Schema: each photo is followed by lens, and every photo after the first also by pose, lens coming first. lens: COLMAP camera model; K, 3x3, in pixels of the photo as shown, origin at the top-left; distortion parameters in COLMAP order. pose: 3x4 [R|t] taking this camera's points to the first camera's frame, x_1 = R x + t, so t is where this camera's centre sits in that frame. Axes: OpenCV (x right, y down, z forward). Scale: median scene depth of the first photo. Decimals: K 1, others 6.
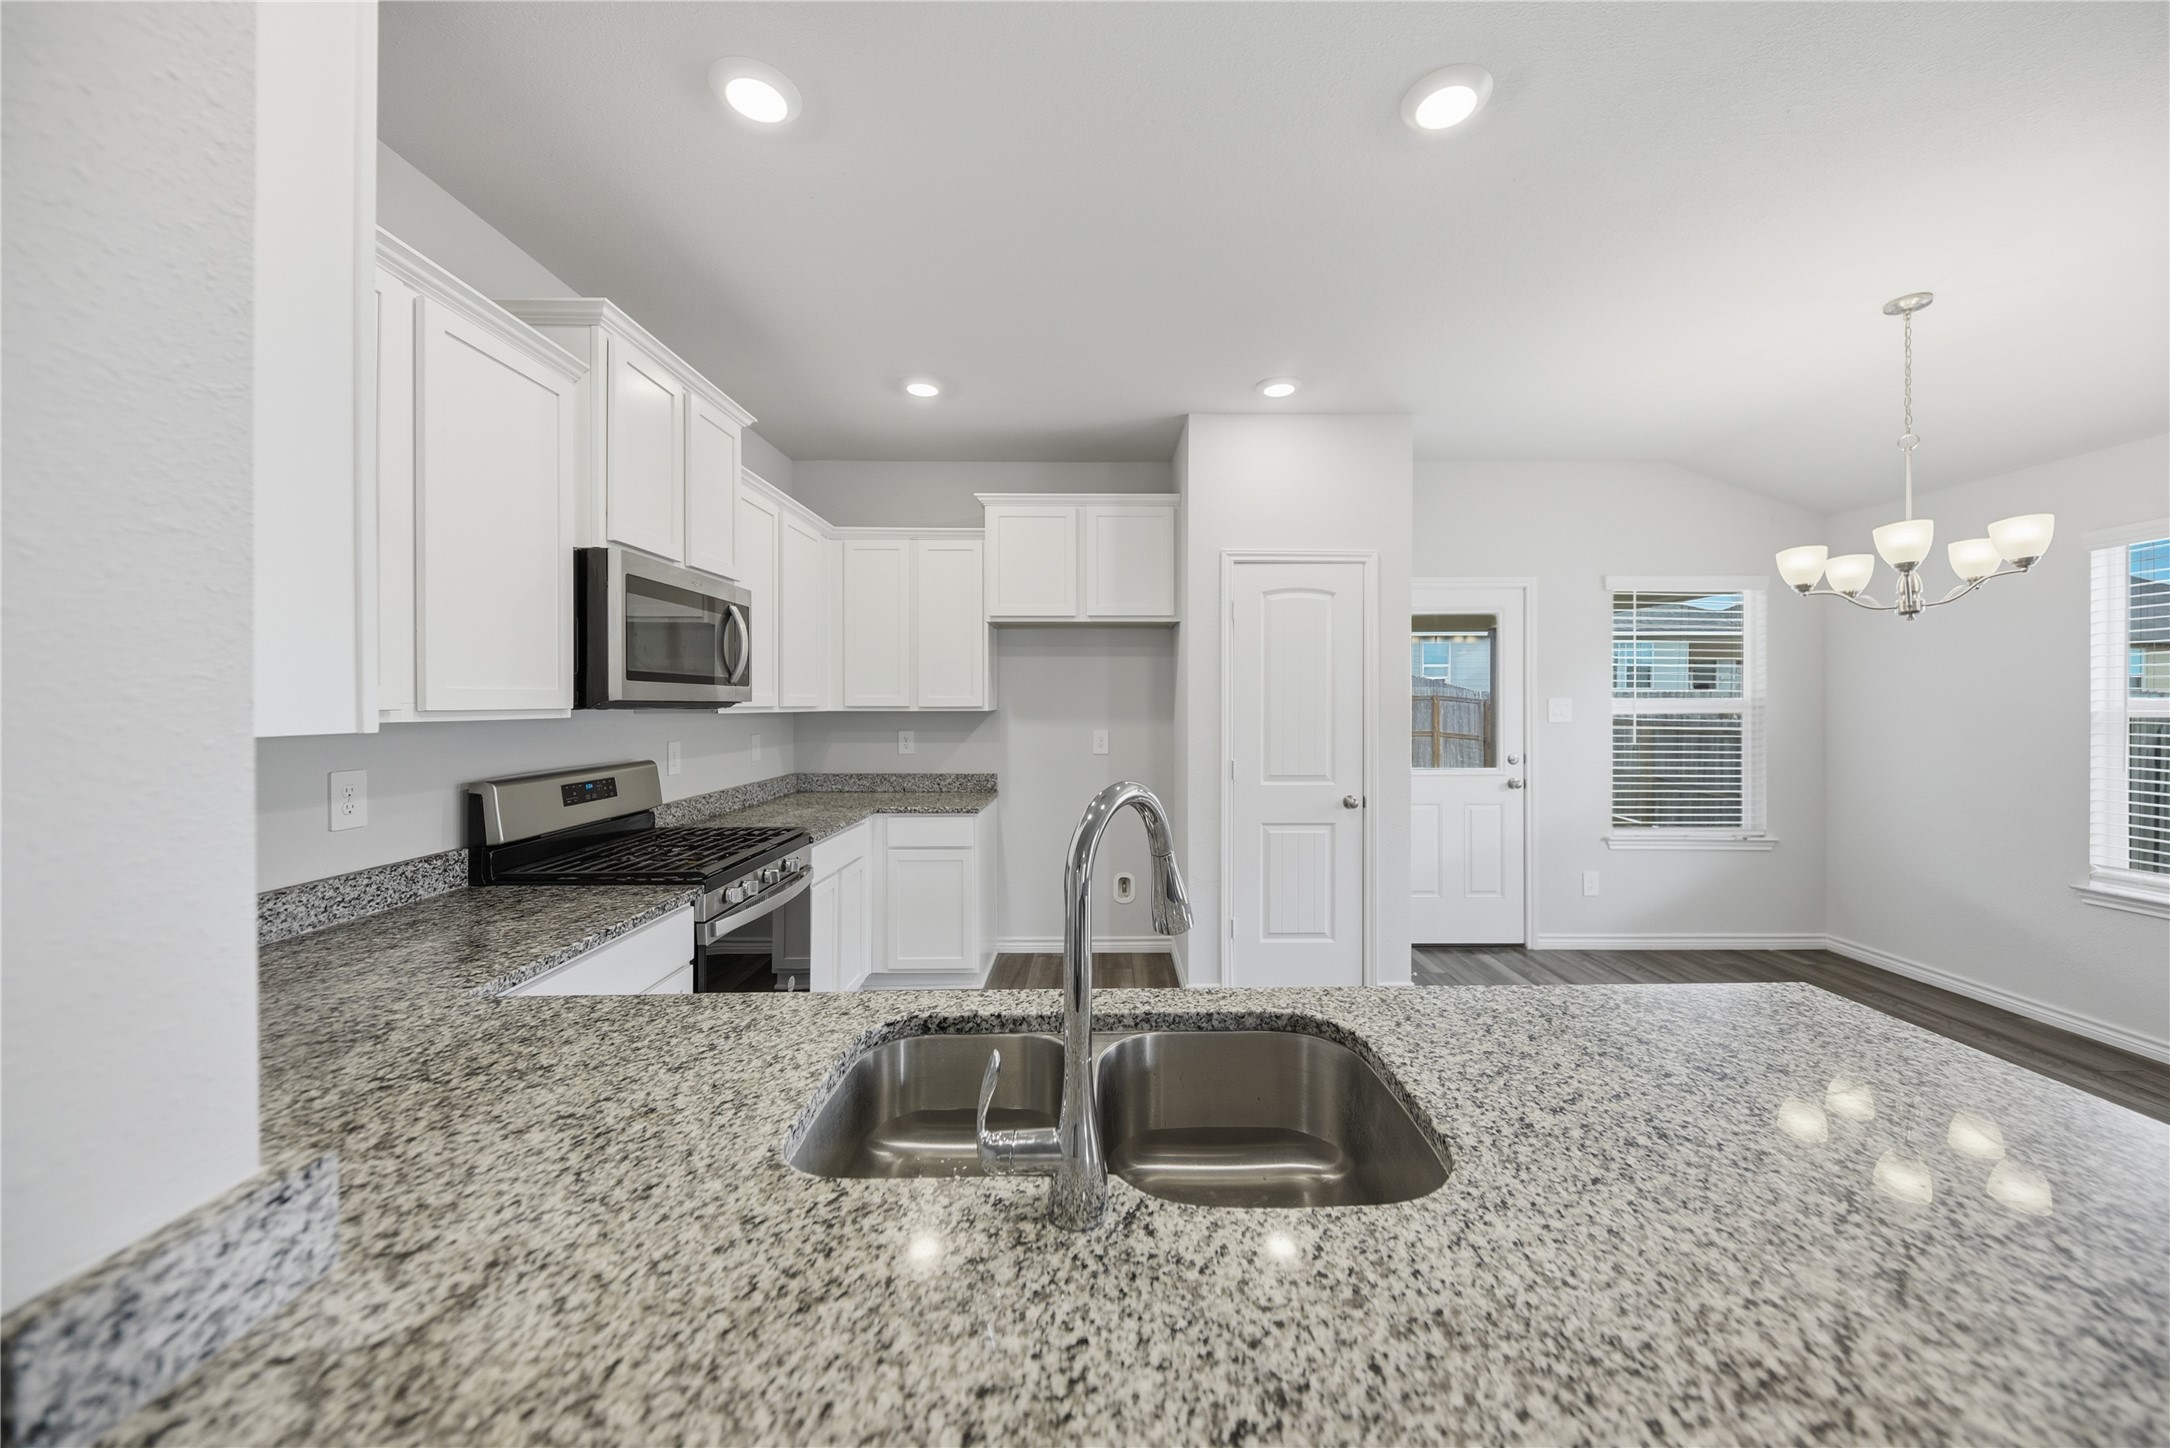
lens RADIAL K [[762.3, 0, 1117.6], [0, 762.3, 707.4], [0, 0, 1]] dist [0.013067, -0.006816]
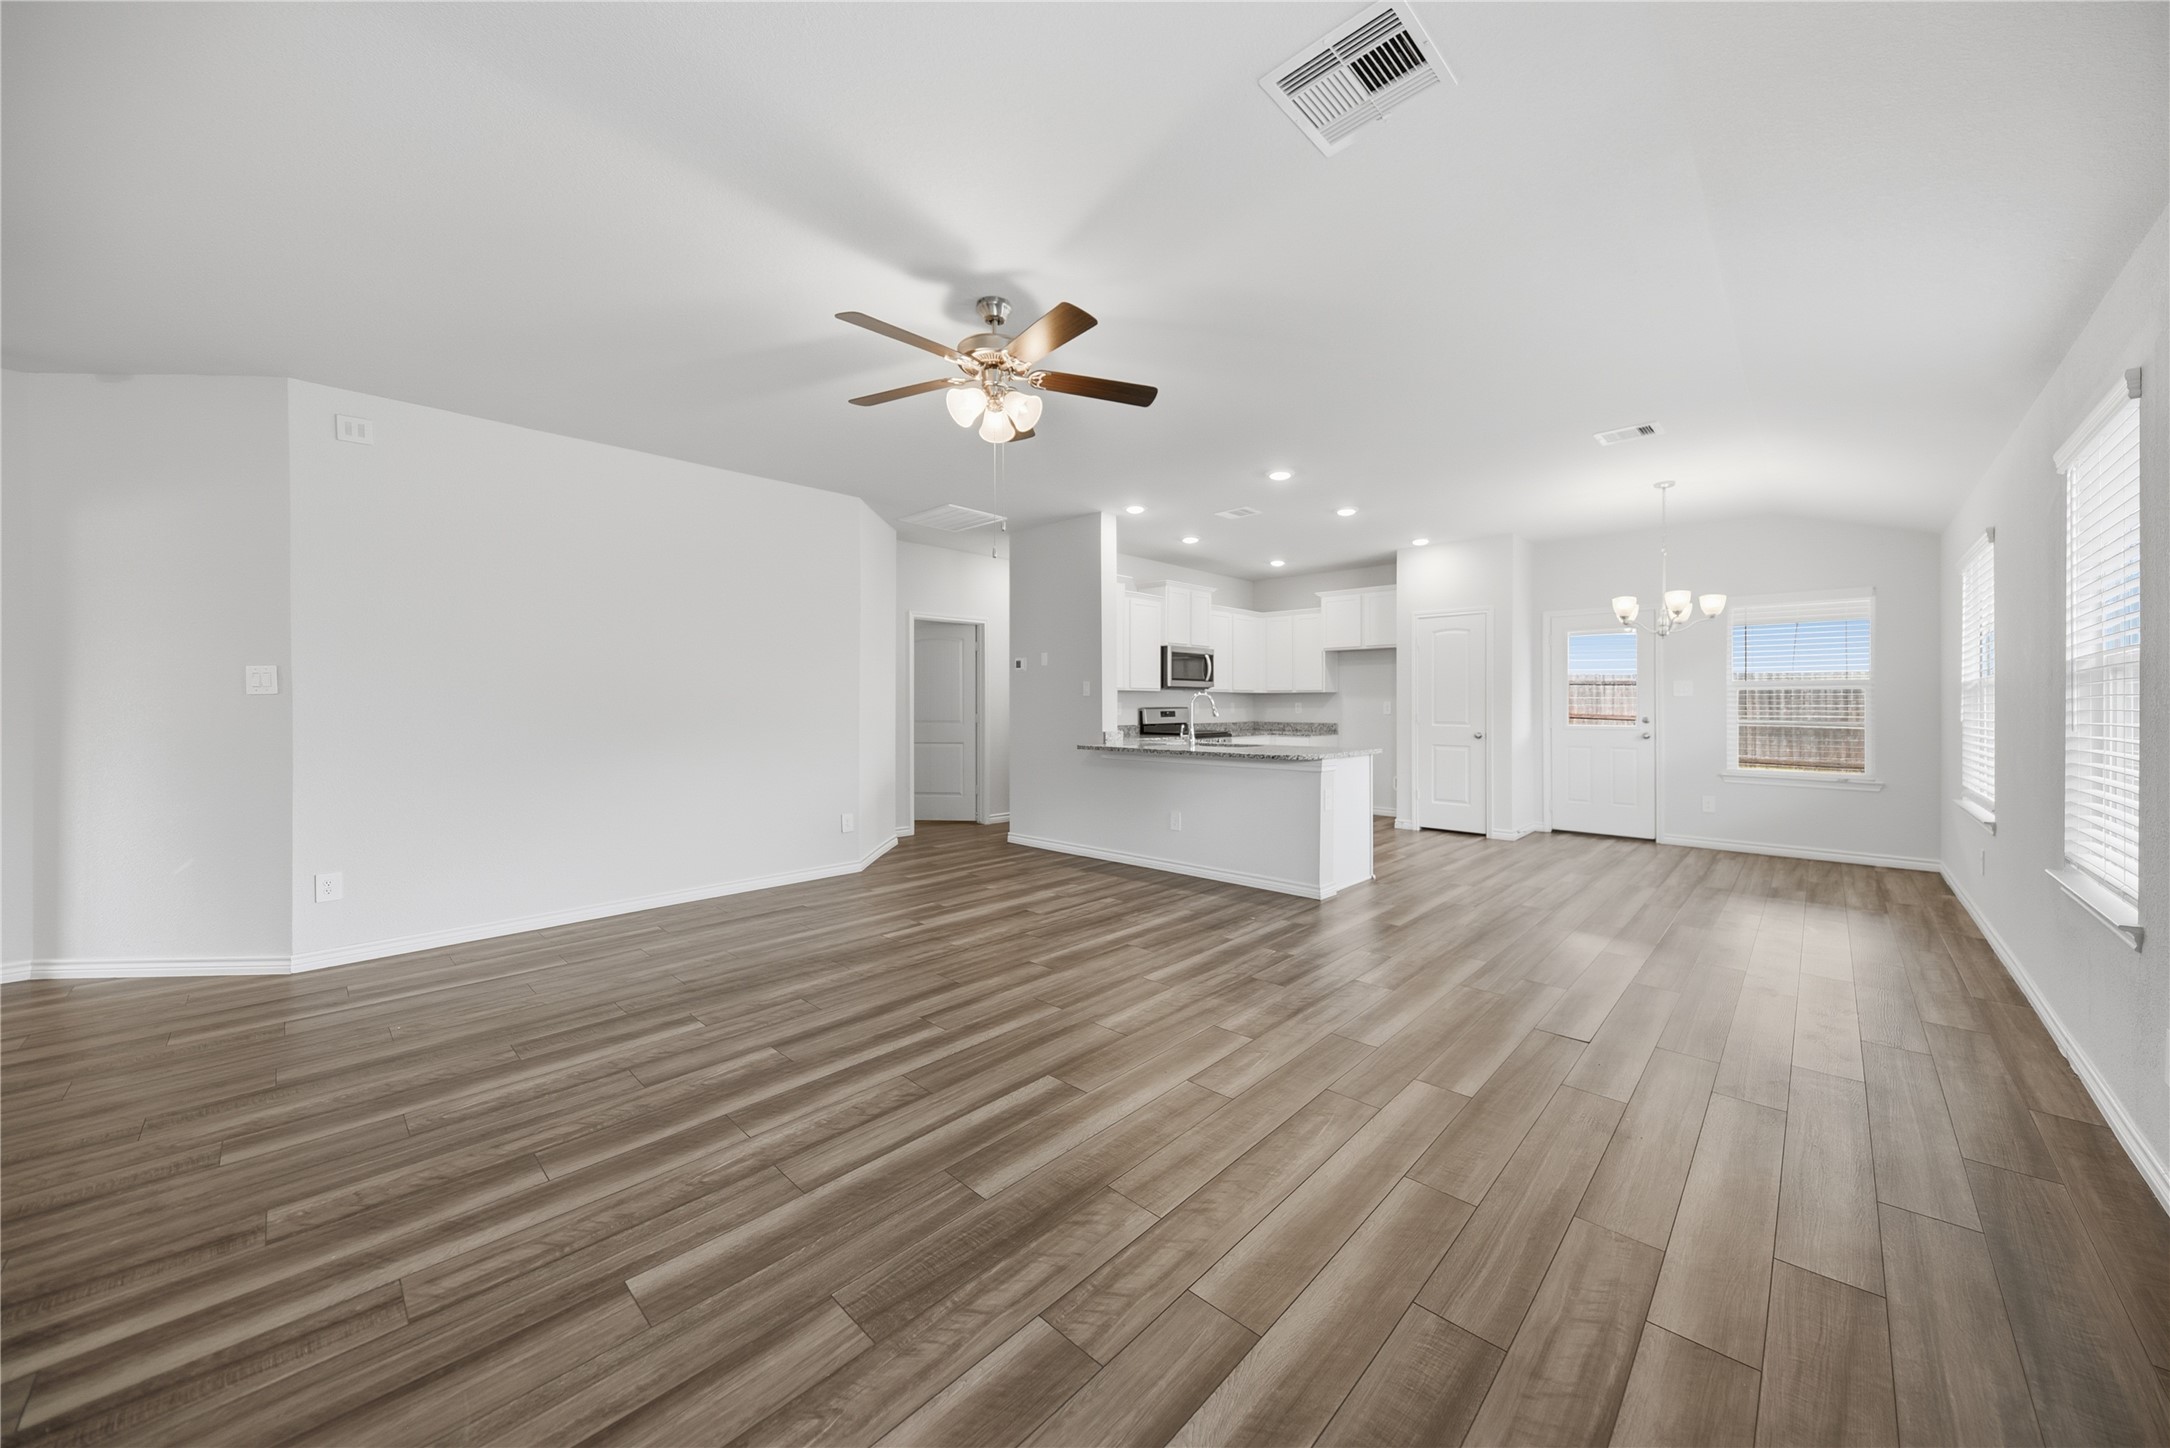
lens RADIAL K [[762.3, 0, 1117.6], [0, 762.3, 707.4], [0, 0, 1]] dist [0.013067, -0.006816]
pose [[0.734732, 0.002697, -0.678352, 0.967487], [-0.001811, 0.999996, 0.002014, 0.050909], [0.678355, -0.000251, 0.734734, -1.093719]]
